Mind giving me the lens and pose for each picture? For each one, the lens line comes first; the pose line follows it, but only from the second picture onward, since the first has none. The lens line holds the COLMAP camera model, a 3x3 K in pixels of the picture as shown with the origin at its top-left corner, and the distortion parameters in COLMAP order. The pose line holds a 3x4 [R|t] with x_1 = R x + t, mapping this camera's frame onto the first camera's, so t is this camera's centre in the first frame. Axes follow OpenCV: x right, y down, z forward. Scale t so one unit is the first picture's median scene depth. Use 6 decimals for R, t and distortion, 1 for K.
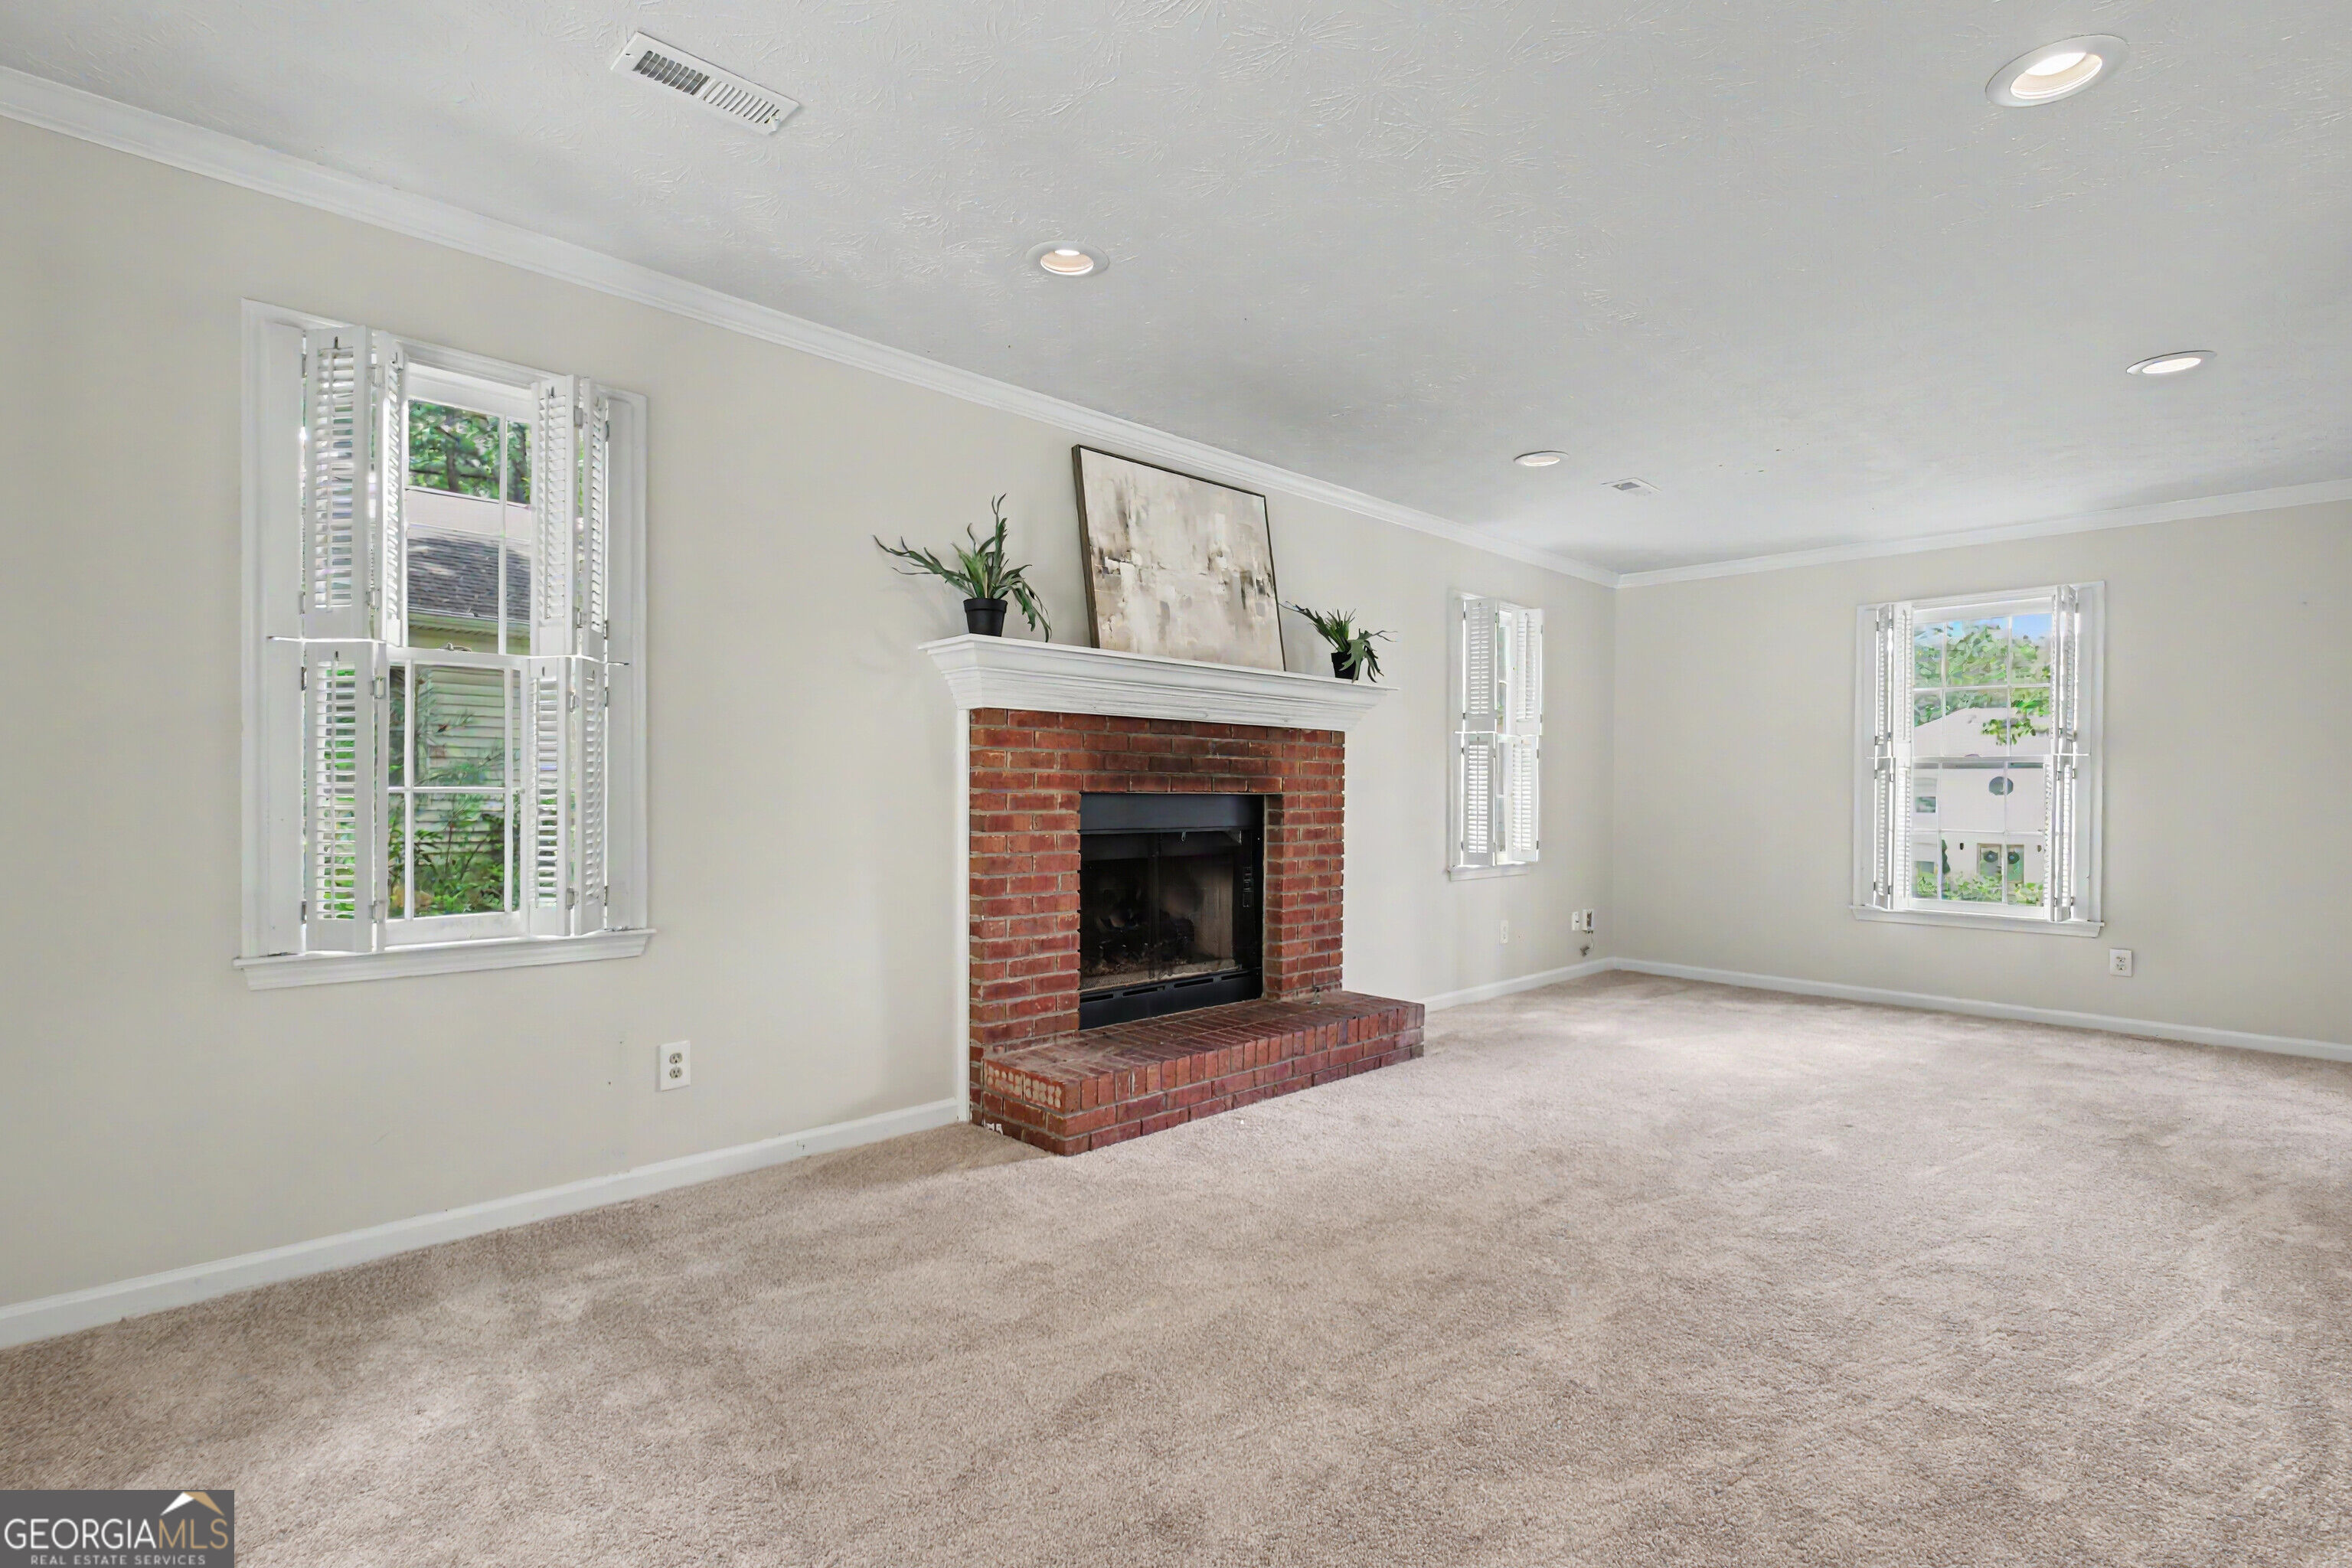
lens RADIAL K [[1121.3, 0, 1163.6], [0, 1121.3, 797.5], [0, 0, 1]] dist [0.006684, 0.003041]
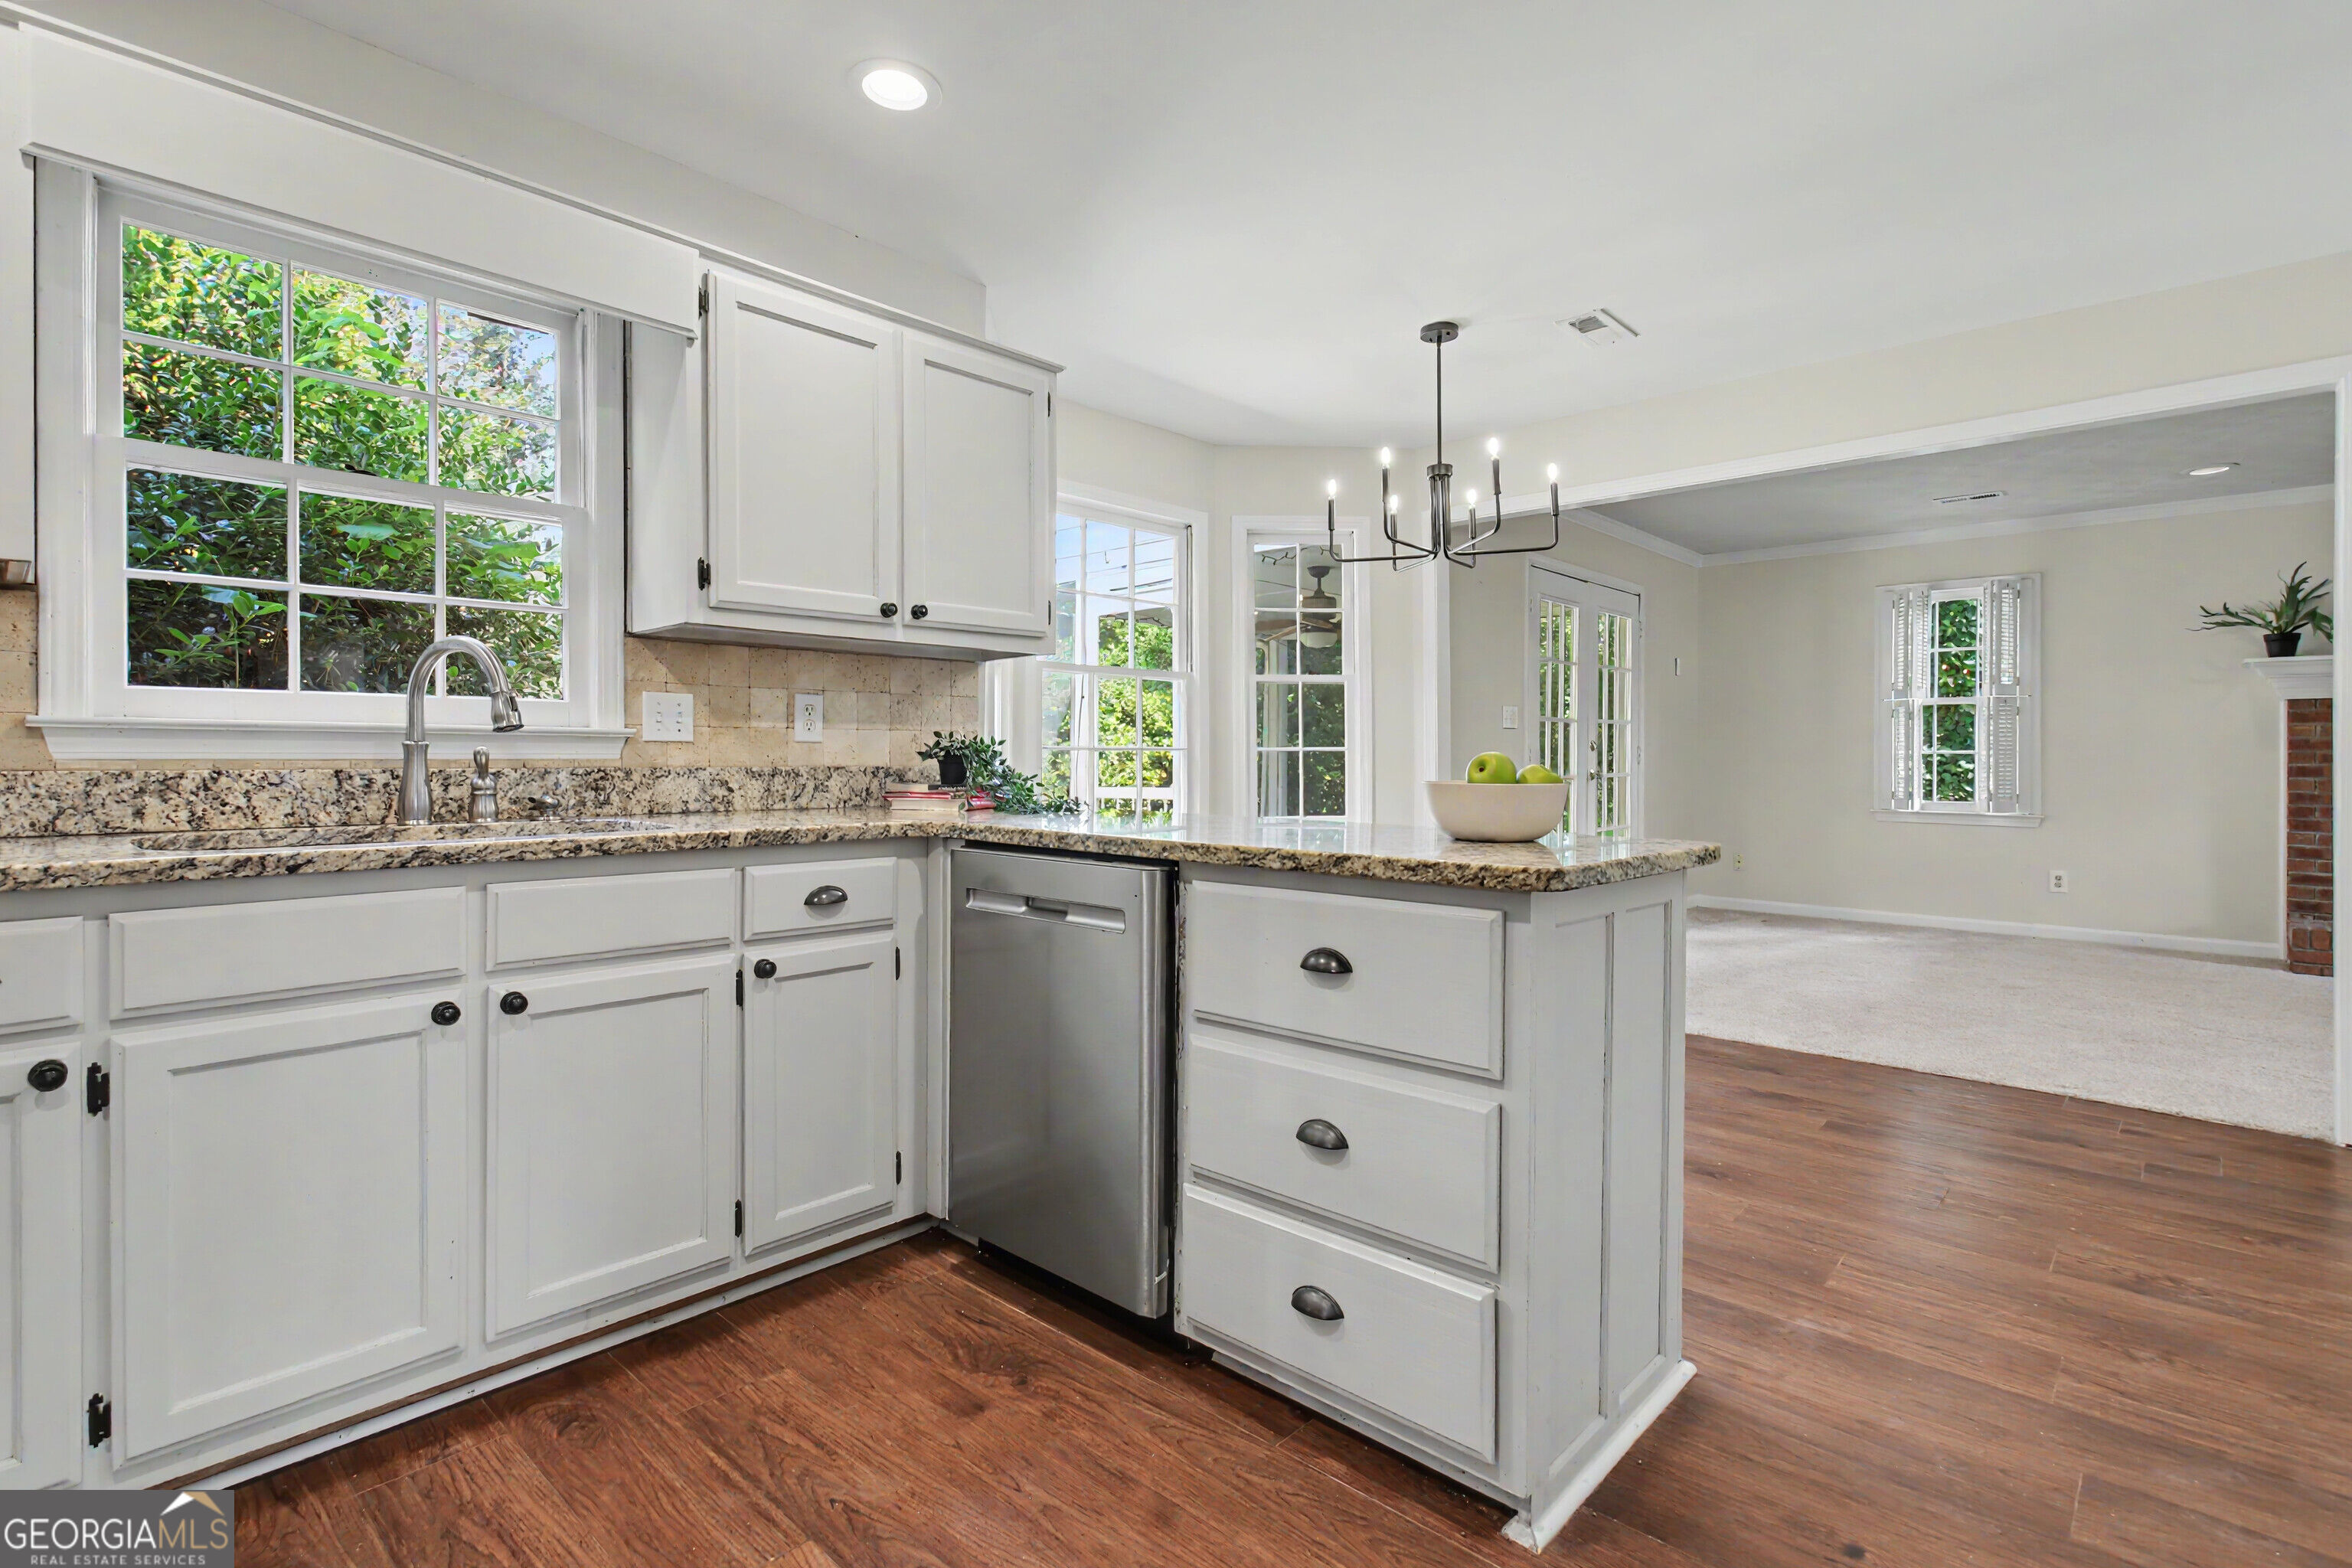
lens RADIAL K [[1121.3, 0, 1166.9], [0, 1121.3, 757.5], [0, 0, 1]] dist [0.006684, 0.003041]
pose [[0.032503, -0.010221, -0.999419, 1.195244], [-0.017119, 0.999795, -0.010782, 0.040950], [0.999325, 0.017459, 0.032321, -0.549443]]
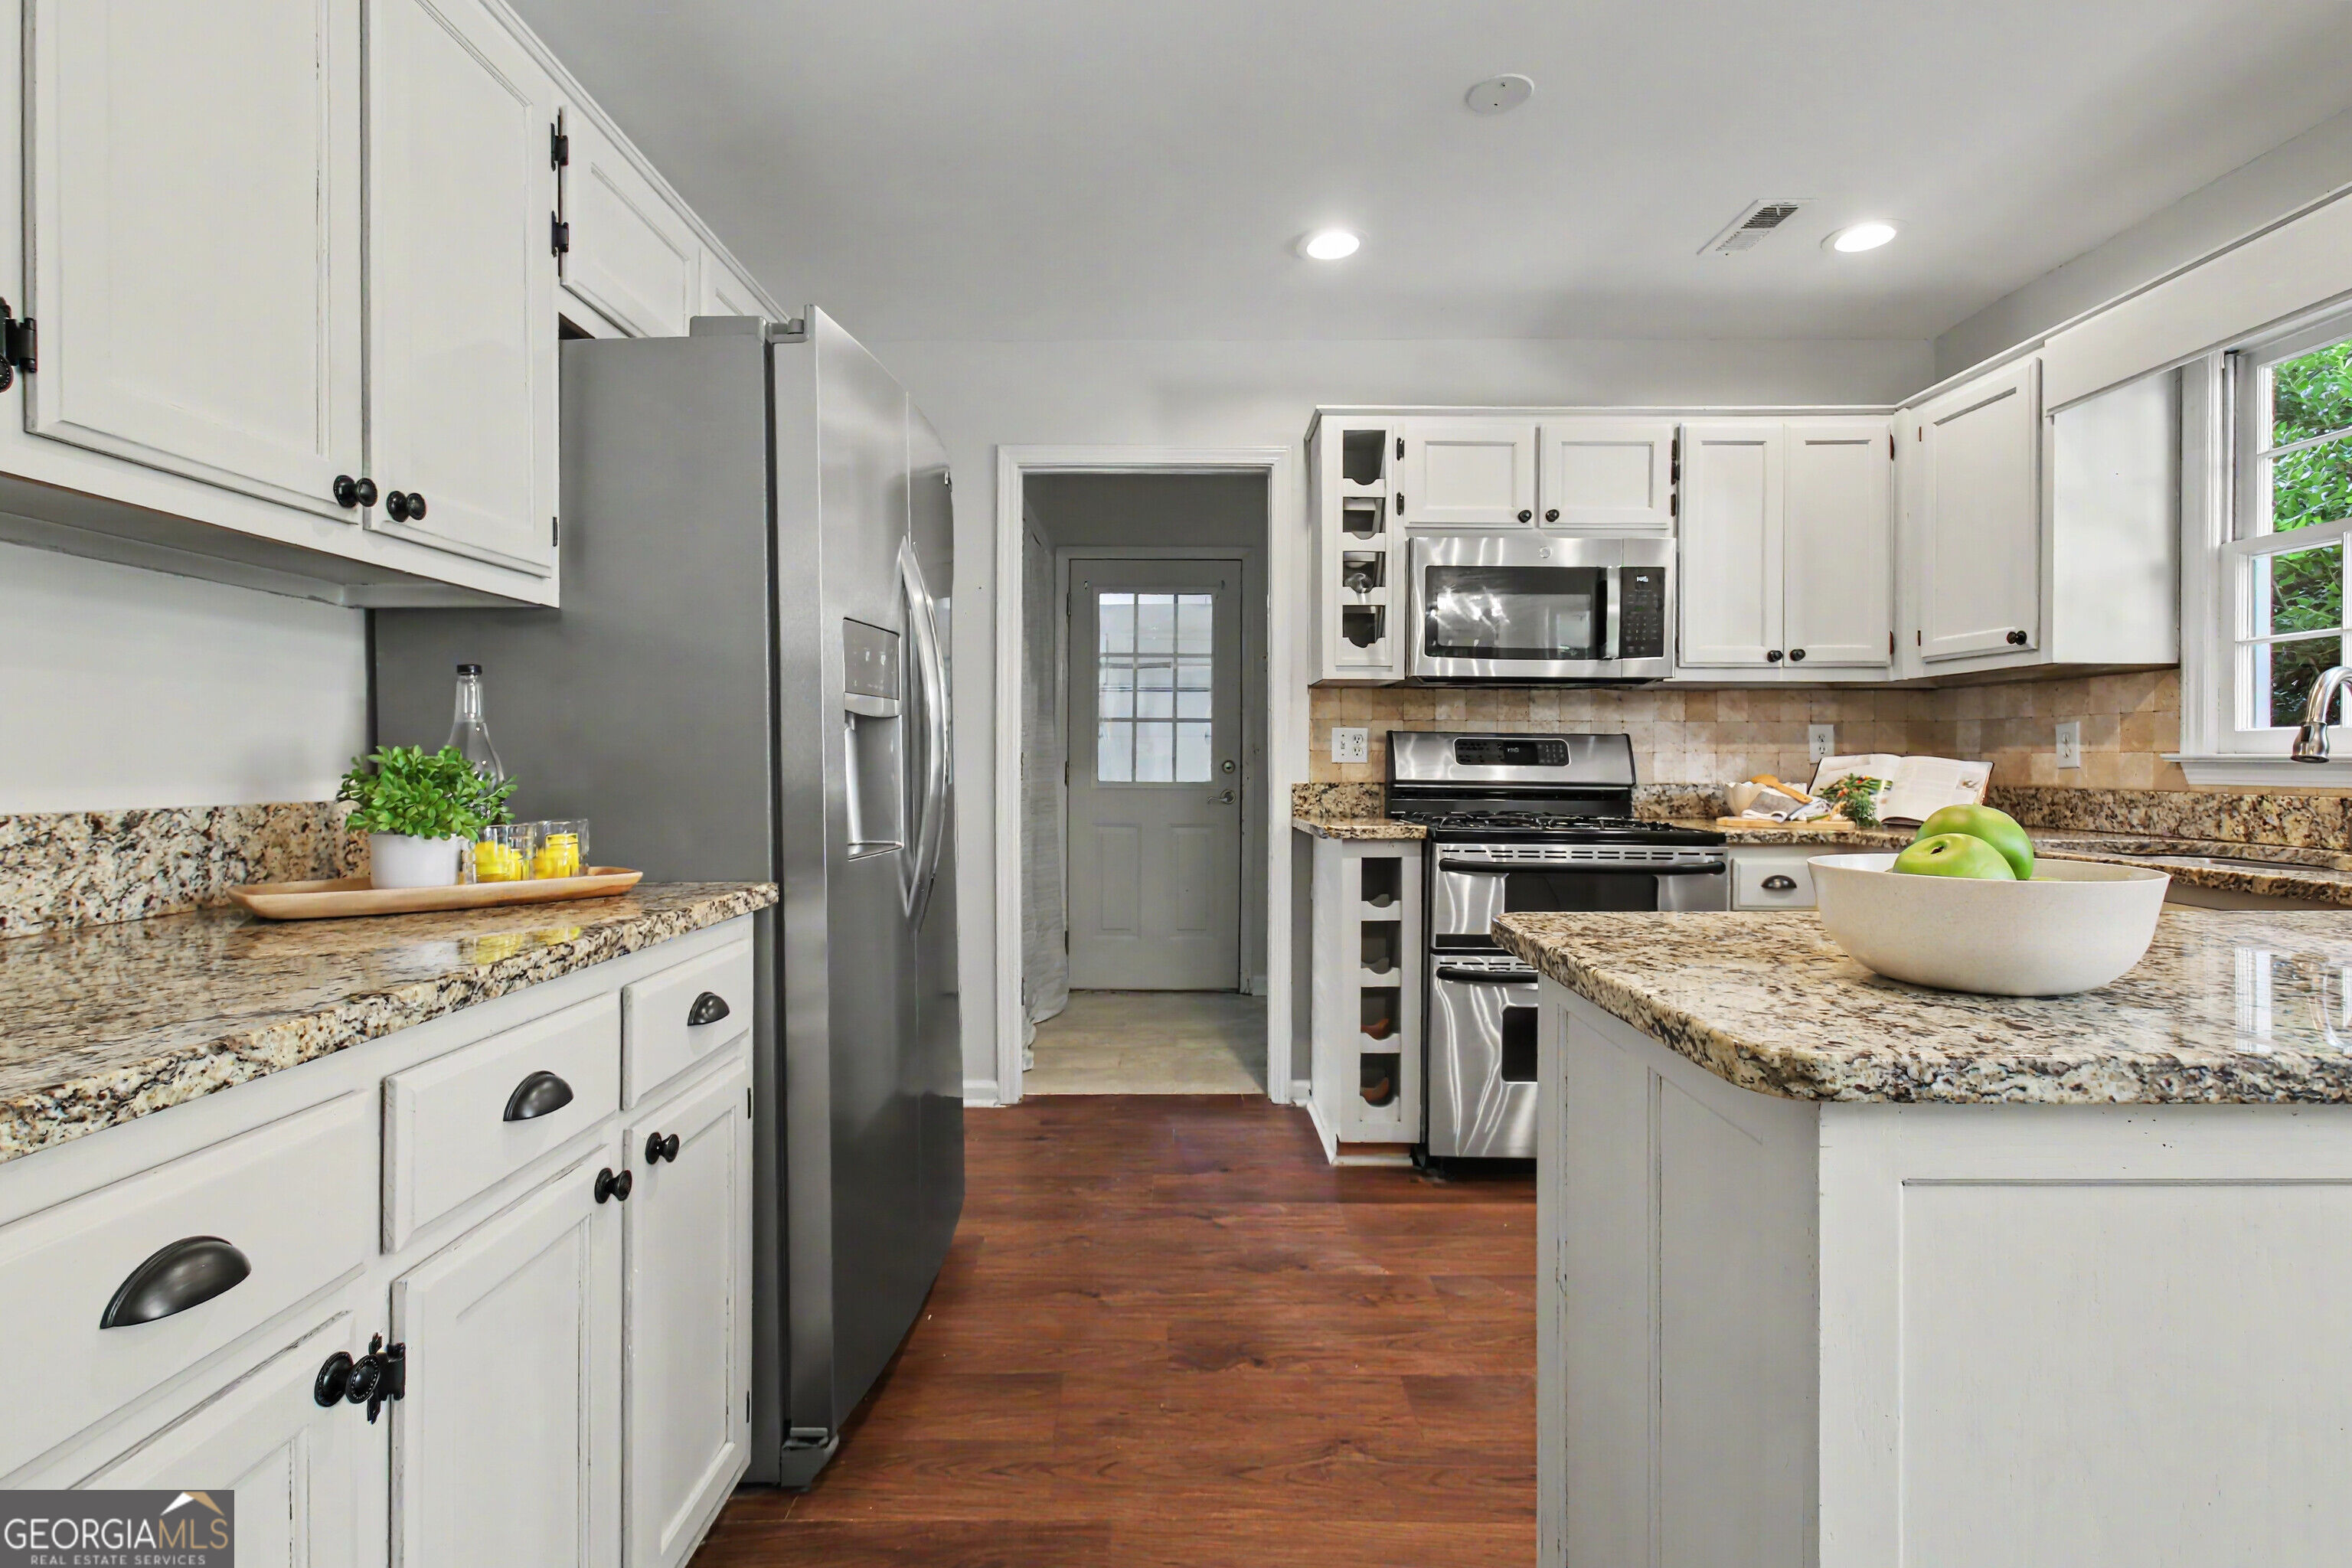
lens RADIAL K [[1121.3, 0, 1173.4], [0, 1121.3, 760.5], [0, 0, 1]] dist [0.006684, 0.003041]
pose [[-0.708110, -0.012310, 0.705995, 0.694623], [0.001182, 0.999826, 0.018619, 0.018765], [-0.706101, 0.014019, -0.707972, -0.126663]]
